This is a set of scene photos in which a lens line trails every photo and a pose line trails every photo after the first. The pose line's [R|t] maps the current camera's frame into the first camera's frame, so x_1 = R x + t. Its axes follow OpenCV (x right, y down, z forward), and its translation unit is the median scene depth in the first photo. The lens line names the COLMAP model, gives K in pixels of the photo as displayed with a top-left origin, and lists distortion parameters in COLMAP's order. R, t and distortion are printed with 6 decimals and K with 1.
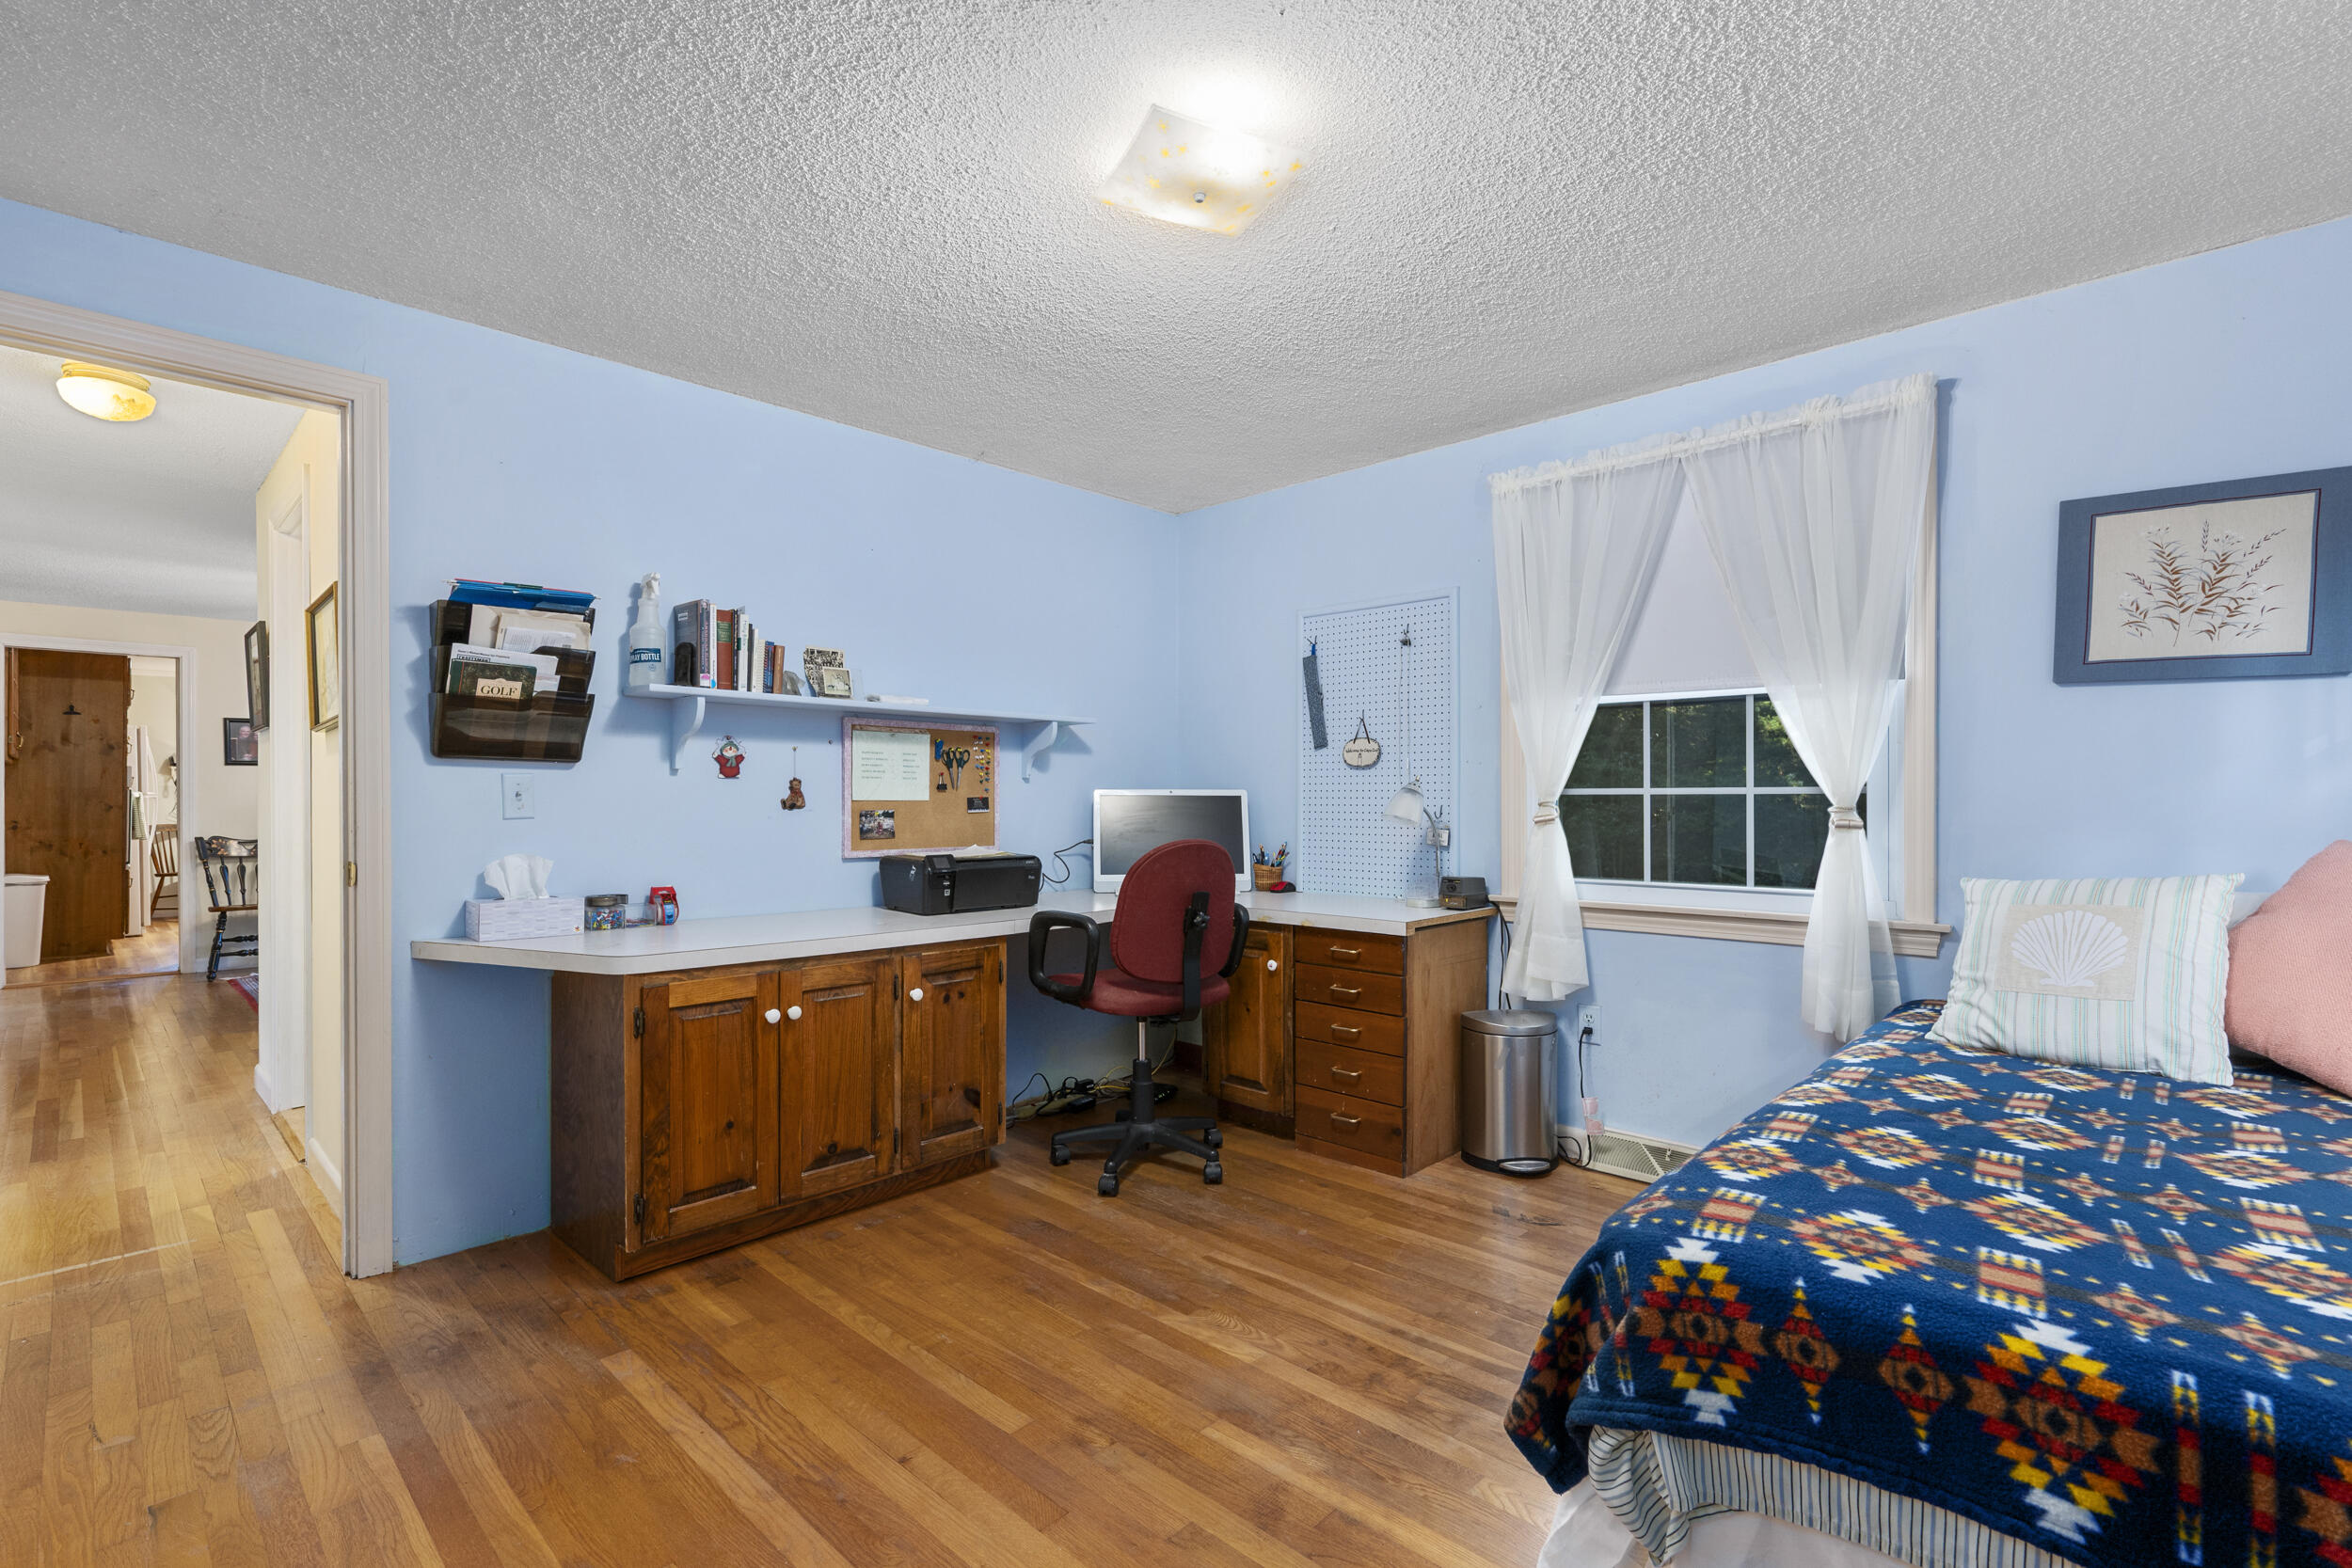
lens RADIAL K [[1044.0, 0, 1177.6], [0, 1044.0, 800.8], [0, 0, 1]] dist [-0.000685, -0.000008]
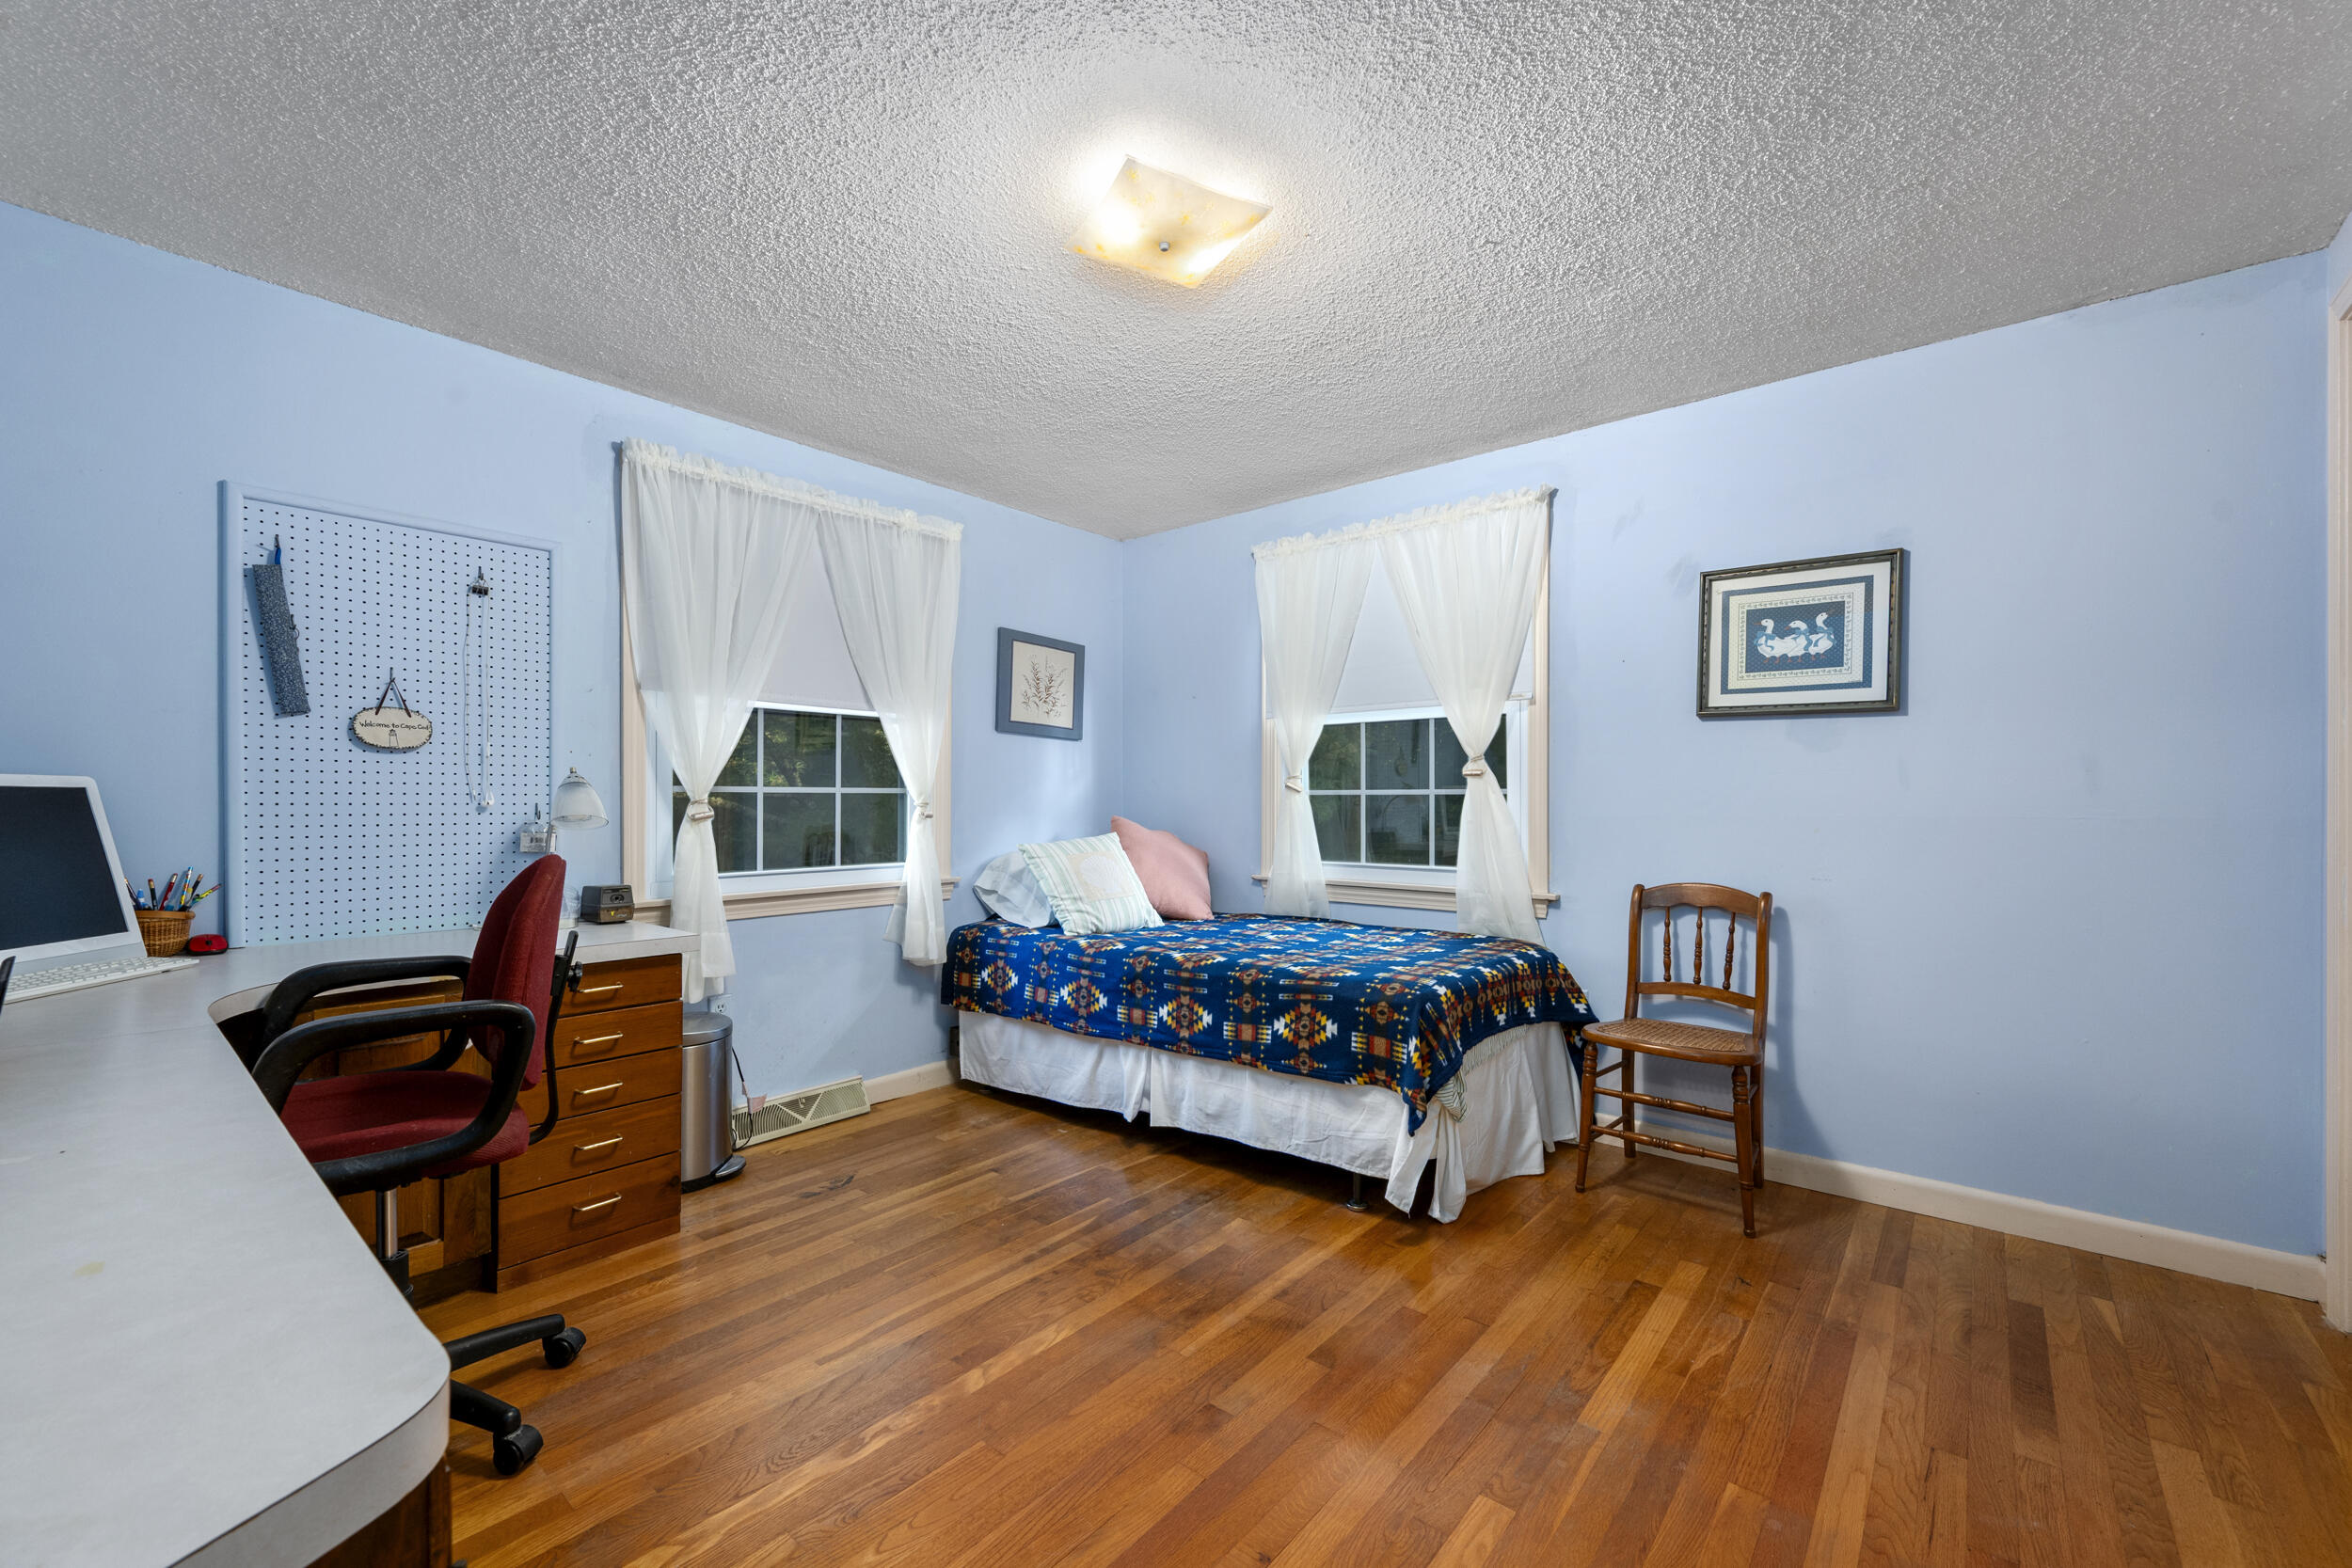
lens RADIAL K [[936.9, 0, 1177.2], [0, 936.9, 793.6], [0, 0, 1]] dist [0.002218, 0.000055]
pose [[-0.048501, 0.006578, 0.998801, -0.572992], [-0.000014, 0.999978, -0.006587, 0.001732], [-0.998823, -0.000333, -0.048500, 0.610554]]
